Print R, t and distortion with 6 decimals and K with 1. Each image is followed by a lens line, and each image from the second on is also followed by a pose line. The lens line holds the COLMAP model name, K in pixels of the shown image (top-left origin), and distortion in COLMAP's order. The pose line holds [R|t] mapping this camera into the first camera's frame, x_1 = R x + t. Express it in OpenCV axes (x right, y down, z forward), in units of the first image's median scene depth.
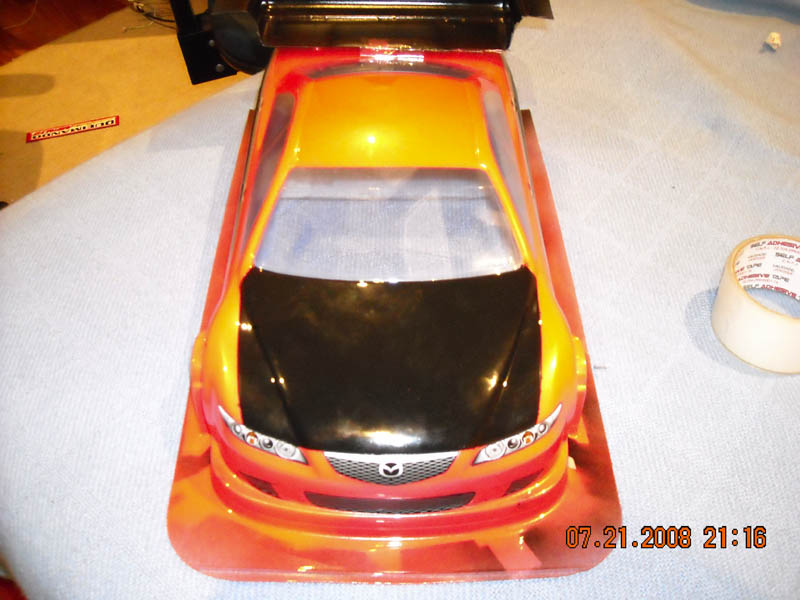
lens RADIAL K [[827.3, 0, 400.0], [0, 827.3, 300.0], [0, 0, 1]] dist [-0.139274, 0.022935]
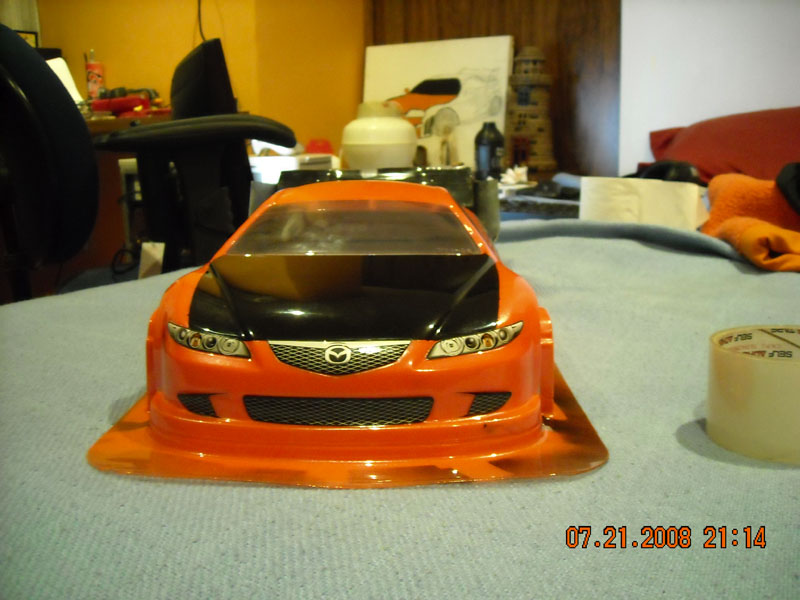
lens RADIAL K [[827.3, 0, 400.0], [0, 827.3, 300.0], [0, 0, 1]] dist [-0.139274, 0.022935]
pose [[0.999330, -0.008485, -0.035591, 0.086686], [-0.013668, 0.815741, -0.578256, 0.649060], [0.033939, 0.578355, 0.815079, 0.196491]]
